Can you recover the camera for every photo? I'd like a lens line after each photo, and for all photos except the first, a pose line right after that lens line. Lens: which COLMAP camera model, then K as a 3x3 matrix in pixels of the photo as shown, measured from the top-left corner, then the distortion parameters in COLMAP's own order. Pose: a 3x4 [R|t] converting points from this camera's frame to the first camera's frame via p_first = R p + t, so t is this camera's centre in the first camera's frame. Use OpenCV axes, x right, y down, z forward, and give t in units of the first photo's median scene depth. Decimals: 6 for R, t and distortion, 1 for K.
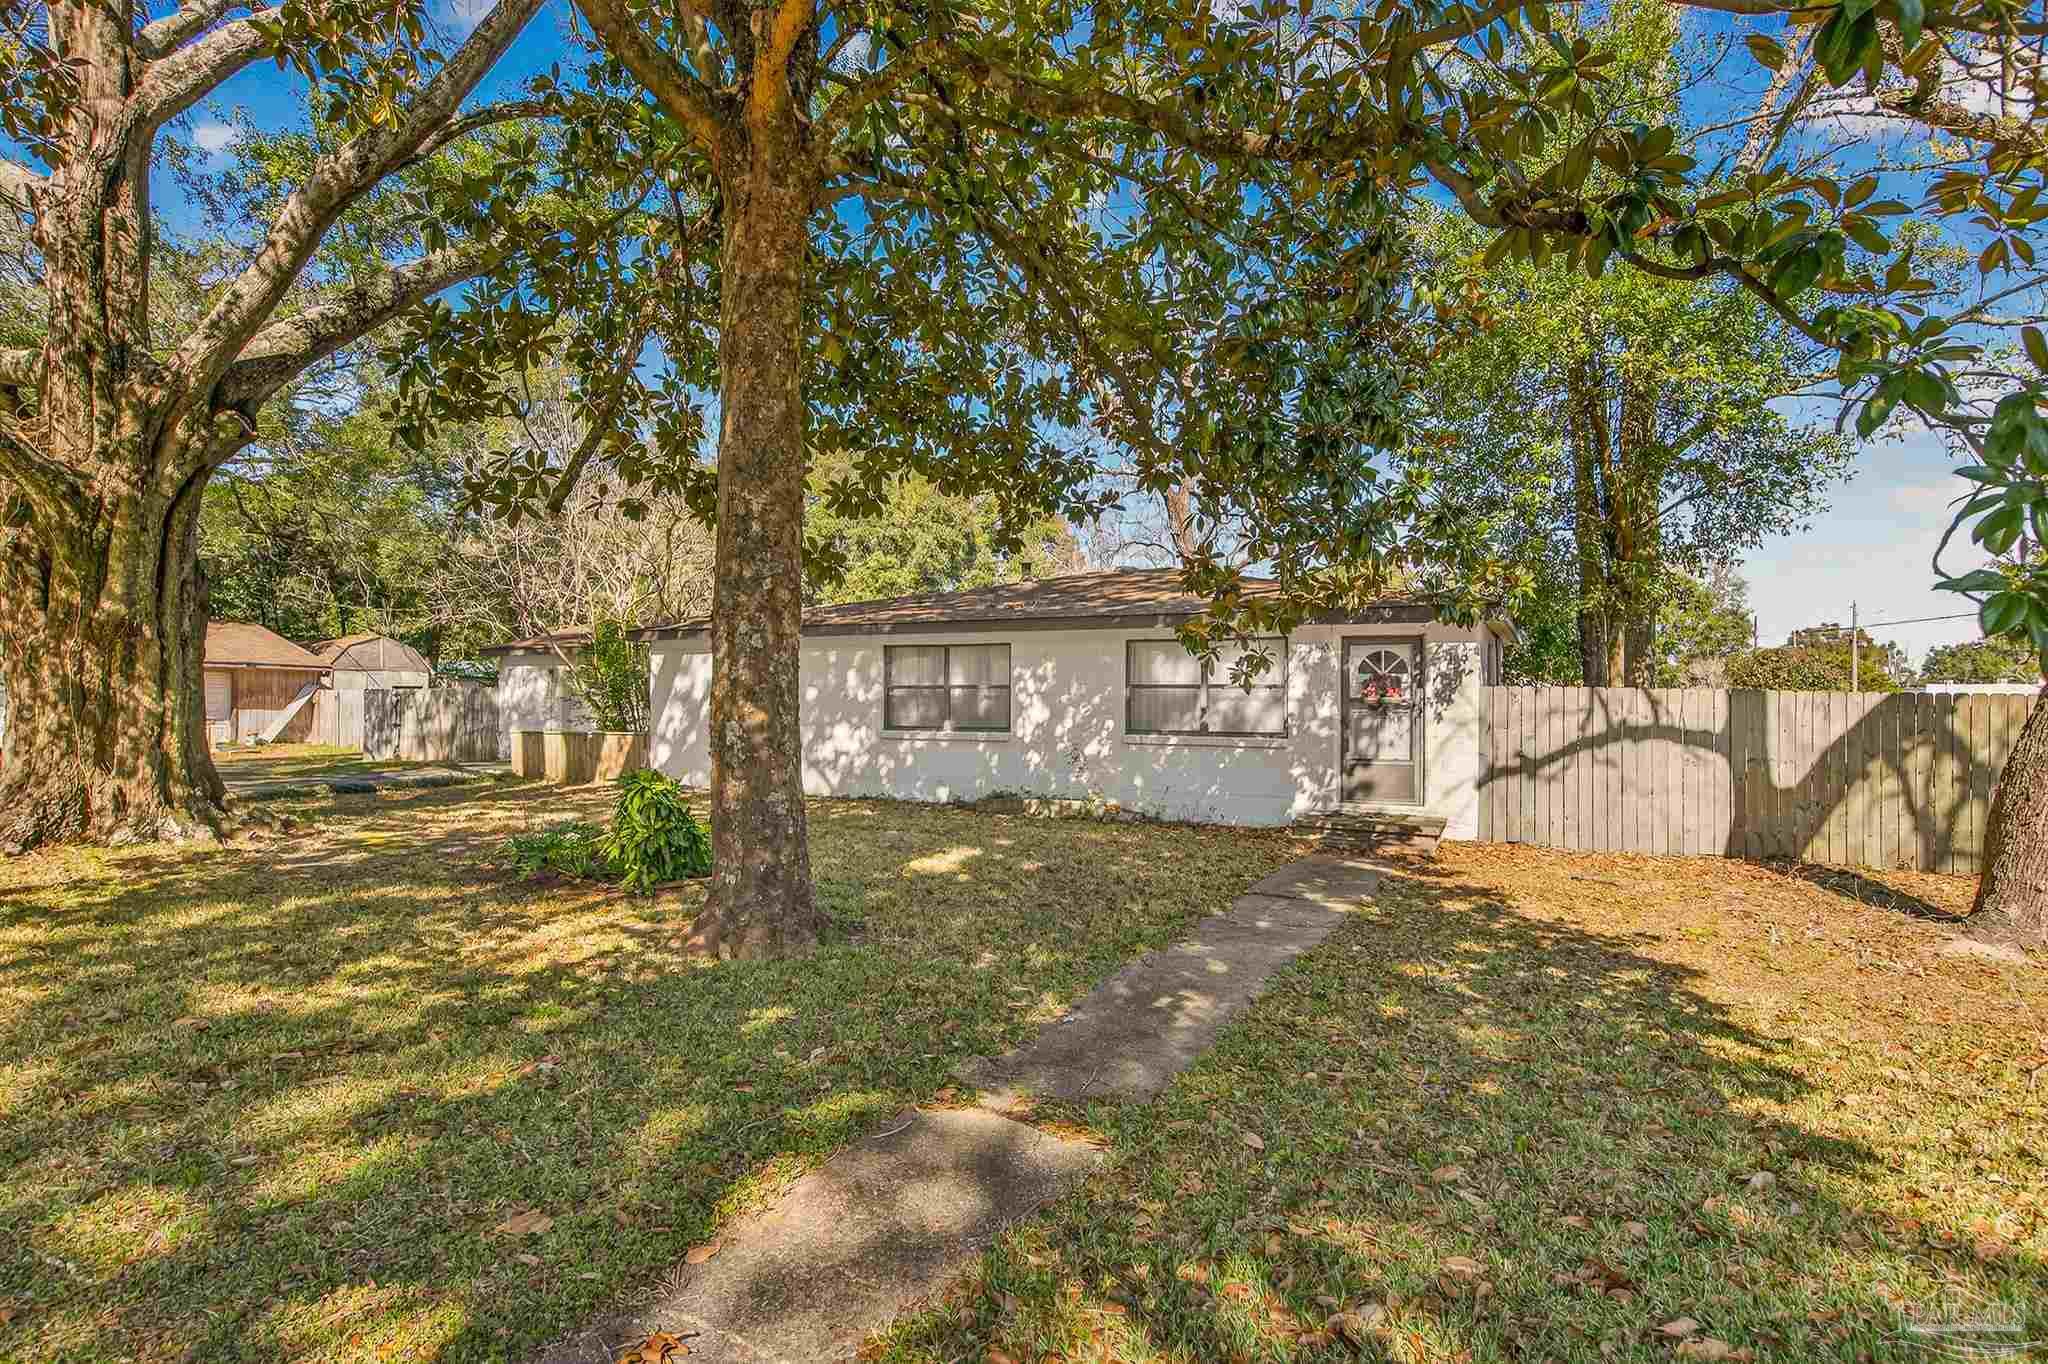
lens RADIAL K [[1133.0, 0, 1024.0], [0, 1133.0, 682.0], [0, 0, 1]] dist [0.015406, -0.000922]
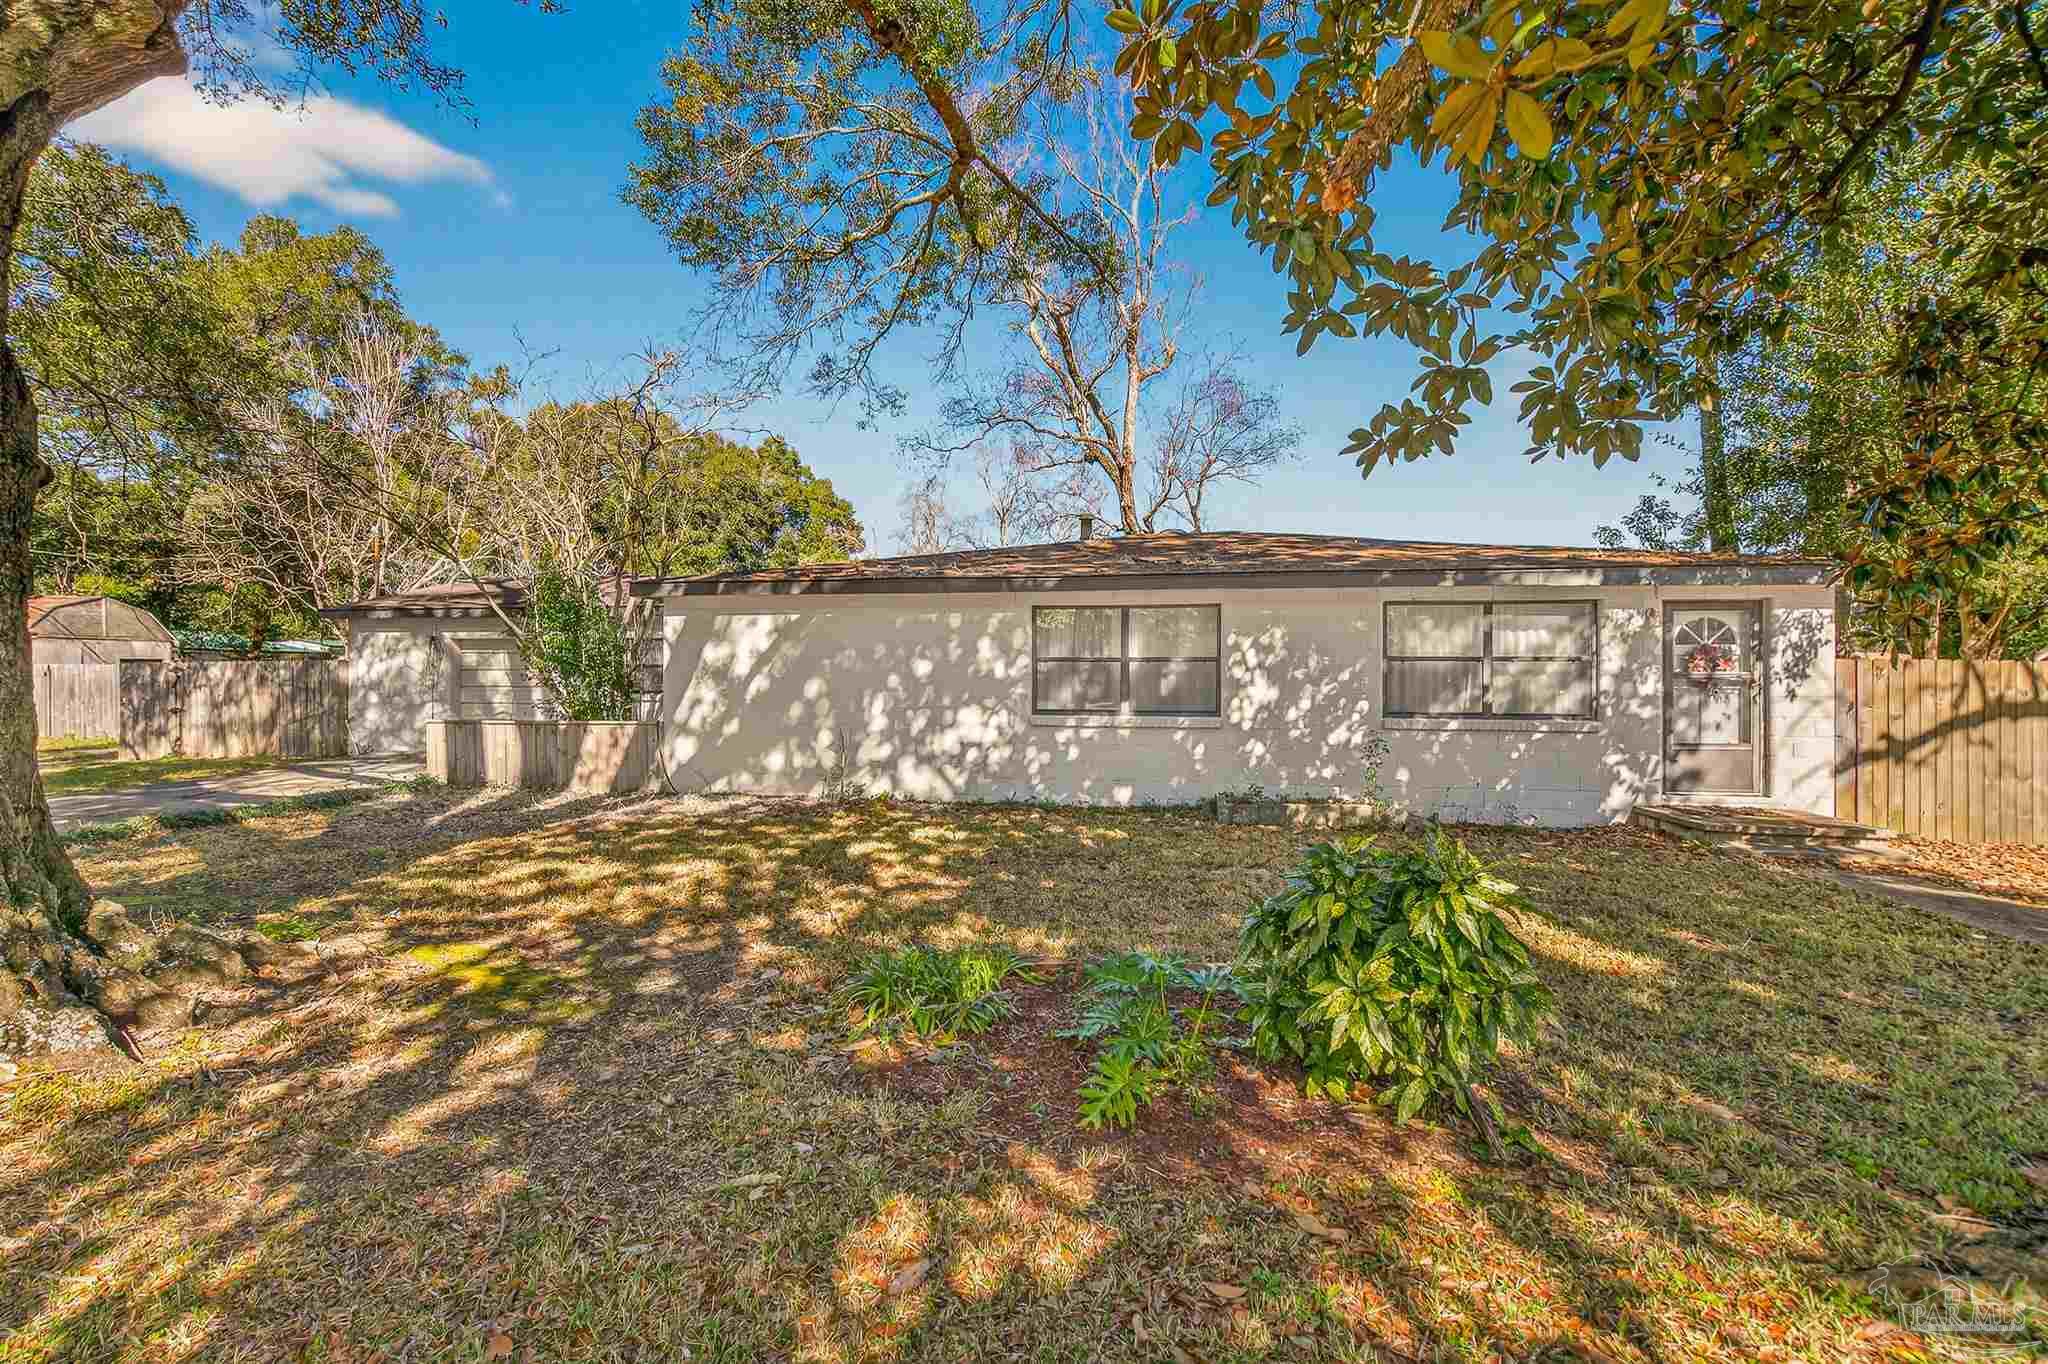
lens RADIAL K [[940.5, 0, 1014.4], [0, 940.5, 674.9], [0, 0, 1]] dist [-0.003113, -0.000423]
pose [[0.954533, -0.003468, 0.298085, -0.356216], [-0.002114, 0.999828, 0.018400, 0.003520], [-0.298098, -0.018193, 0.954362, 0.422944]]
